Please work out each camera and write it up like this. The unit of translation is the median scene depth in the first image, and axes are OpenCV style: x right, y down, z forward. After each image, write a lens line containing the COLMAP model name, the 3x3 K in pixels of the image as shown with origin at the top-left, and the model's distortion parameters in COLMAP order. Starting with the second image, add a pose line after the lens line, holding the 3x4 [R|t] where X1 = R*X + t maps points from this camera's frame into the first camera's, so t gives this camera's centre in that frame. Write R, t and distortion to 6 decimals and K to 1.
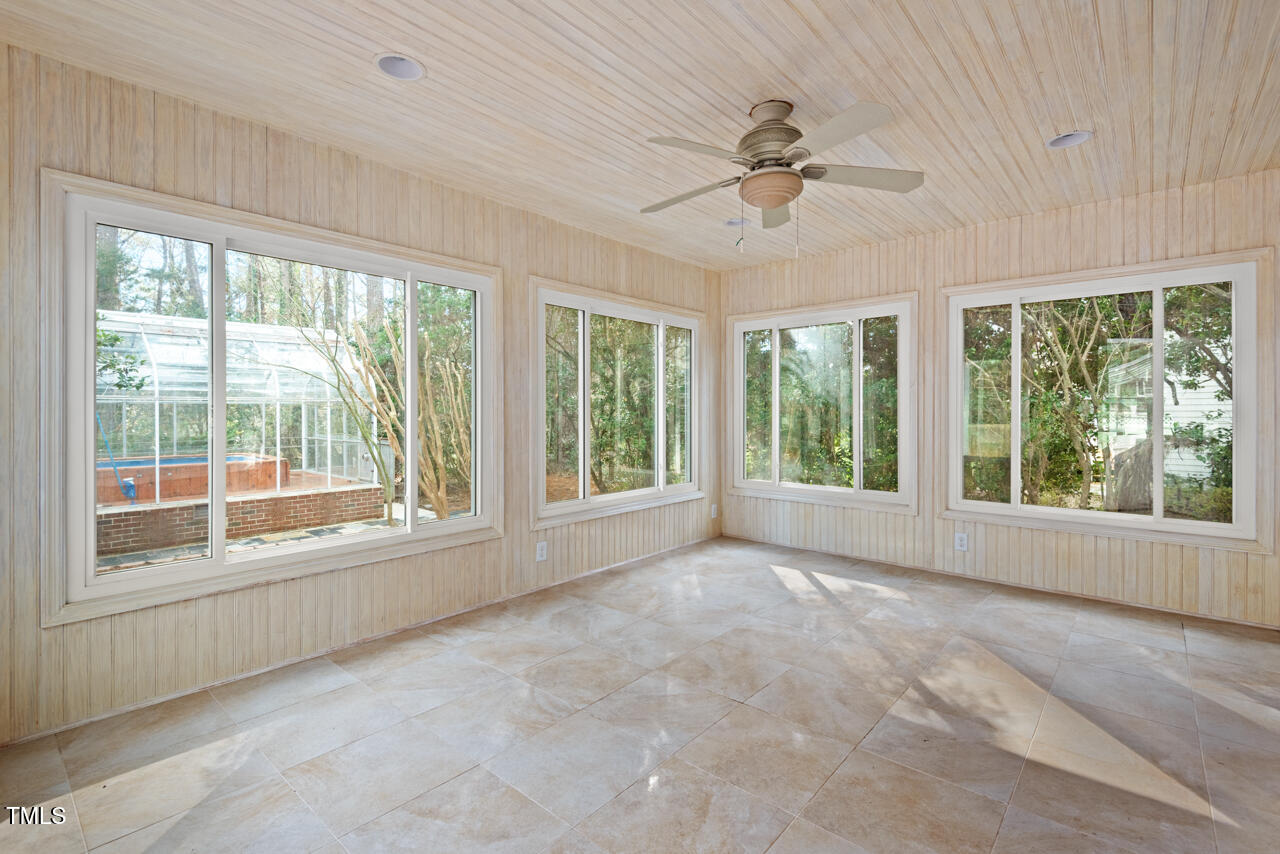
lens RADIAL K [[581.9, 0, 642.3], [0, 581.9, 414.1], [0, 0, 1]] dist [0.029615, -0.018868]
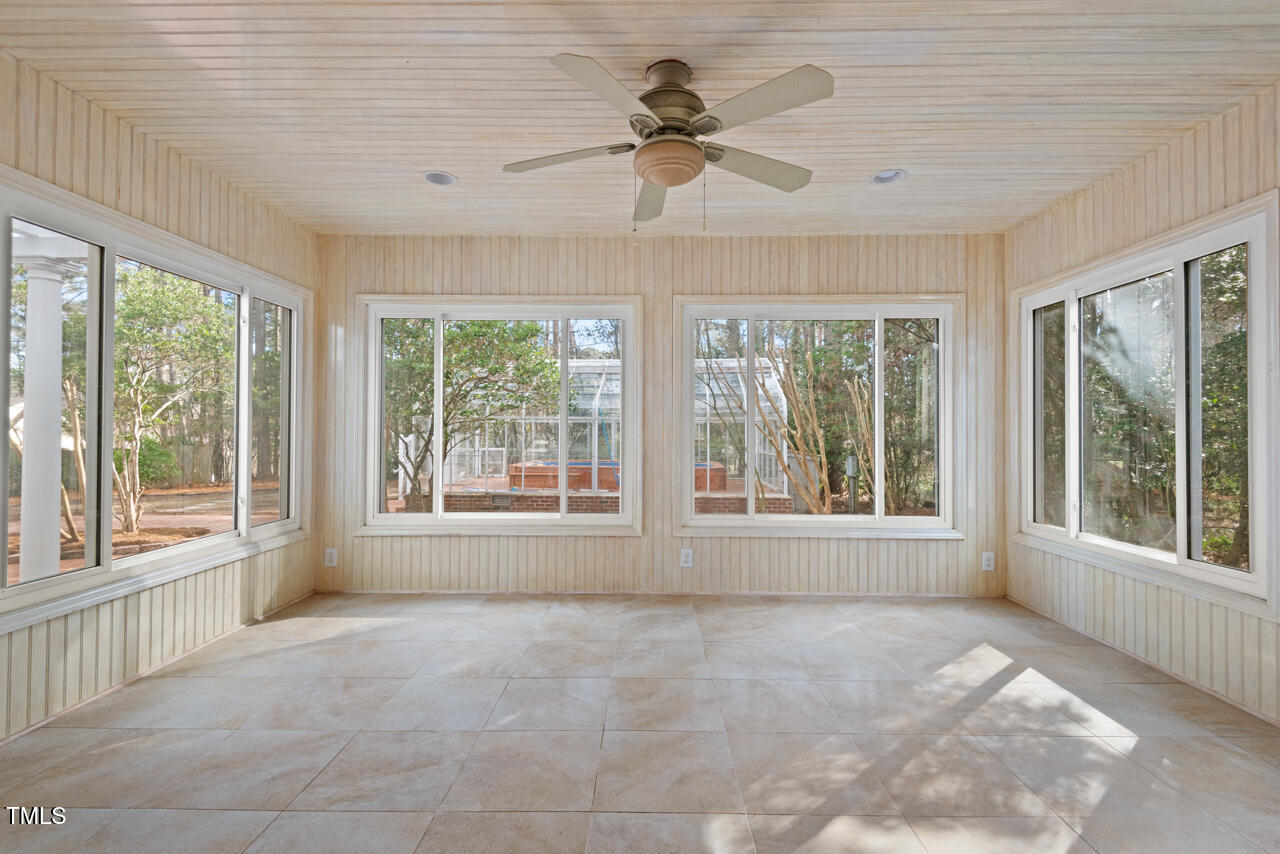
lens RADIAL K [[574.4, 0, 637.0], [0, 574.4, 424.7], [0, 0, 1]] dist [0.030164, -0.017593]
pose [[0.644950, -0.003831, -0.764215, 0.619163], [-0.008074, 0.999897, -0.011827, 0.012217], [0.764182, 0.013798, 0.644853, 0.300201]]
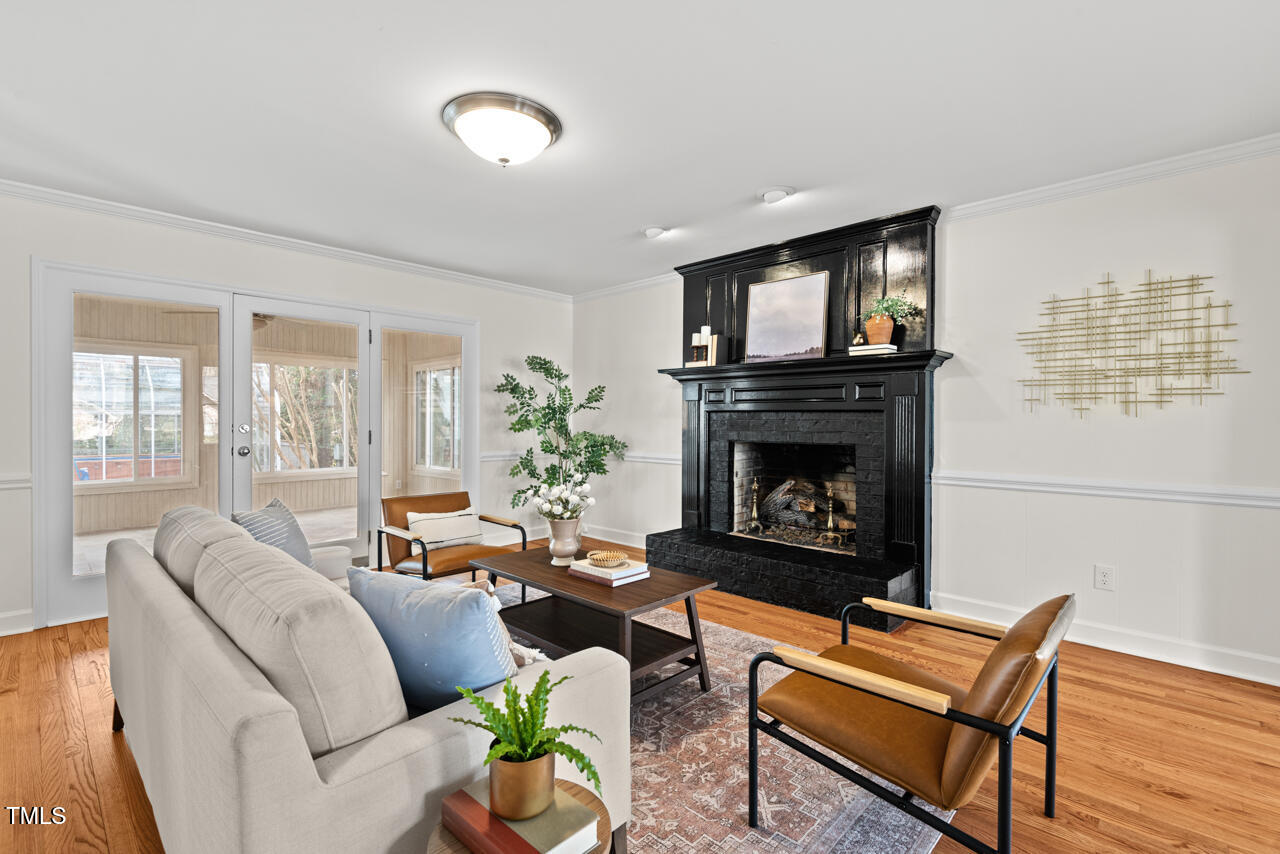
lens RADIAL K [[574.4, 0, 637.0], [0, 574.4, 424.7], [0, 0, 1]] dist [0.030164, -0.017593]
pose [[0.998969, 0.003619, -0.045248, 1.320499], [-0.003587, 0.999993, 0.000790, 0.000468], [0.045250, -0.000627, 0.998975, -0.849709]]
